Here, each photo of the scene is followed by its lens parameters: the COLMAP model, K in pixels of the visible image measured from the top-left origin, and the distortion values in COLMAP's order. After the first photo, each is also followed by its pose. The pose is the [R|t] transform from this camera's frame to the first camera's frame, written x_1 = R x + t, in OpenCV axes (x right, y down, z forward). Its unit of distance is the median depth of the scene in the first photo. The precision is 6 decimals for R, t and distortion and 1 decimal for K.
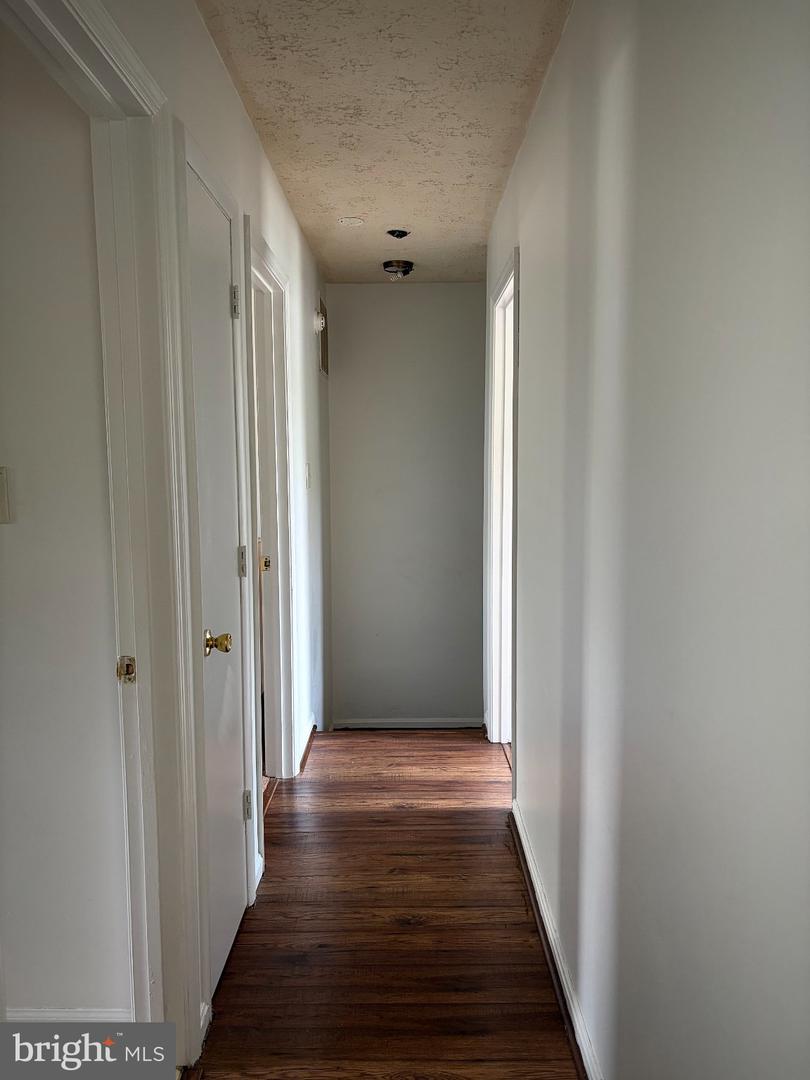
lens RADIAL K [[814.2, 0, 398.2], [0, 814.2, 541.2], [0, 0, 1]] dist [0.041260, -0.053615]
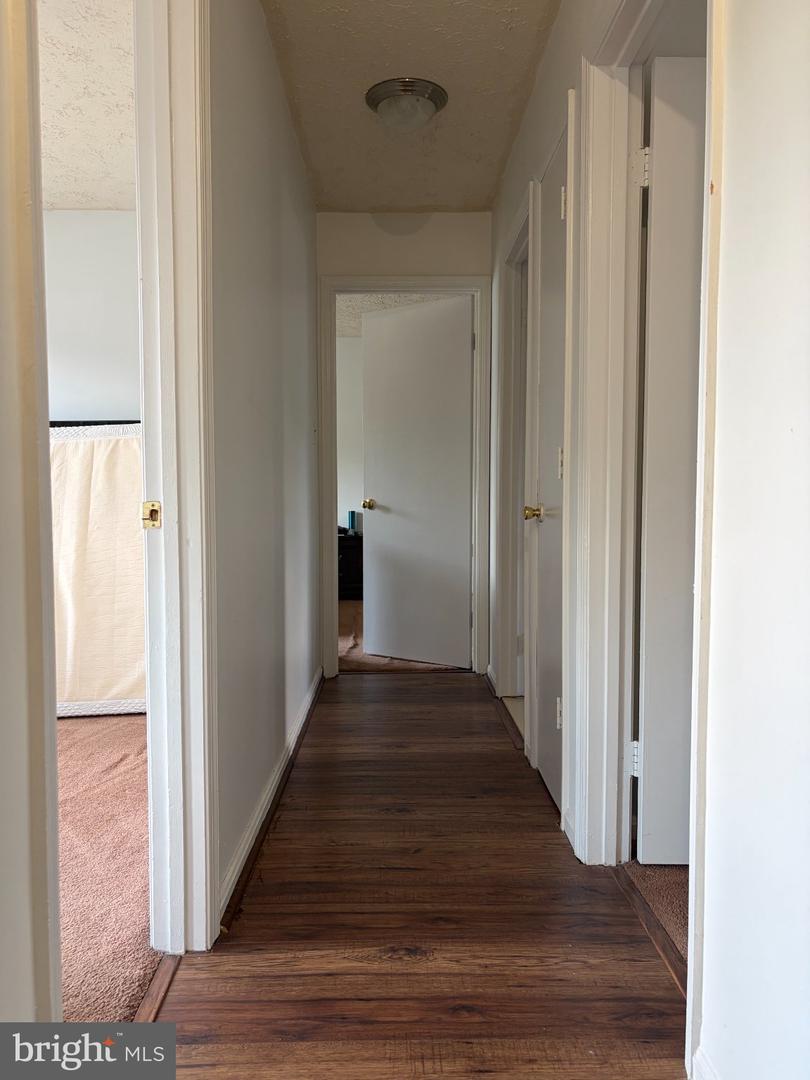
lens RADIAL K [[814.2, 0, 402.6], [0, 814.2, 541.2], [0, 0, 1]] dist [0.041260, -0.053615]
pose [[-0.999495, 0.024934, -0.019698, 0.015304], [0.021391, 0.986373, 0.163127, -0.035395], [0.023497, 0.162623, -0.986408, 1.656110]]
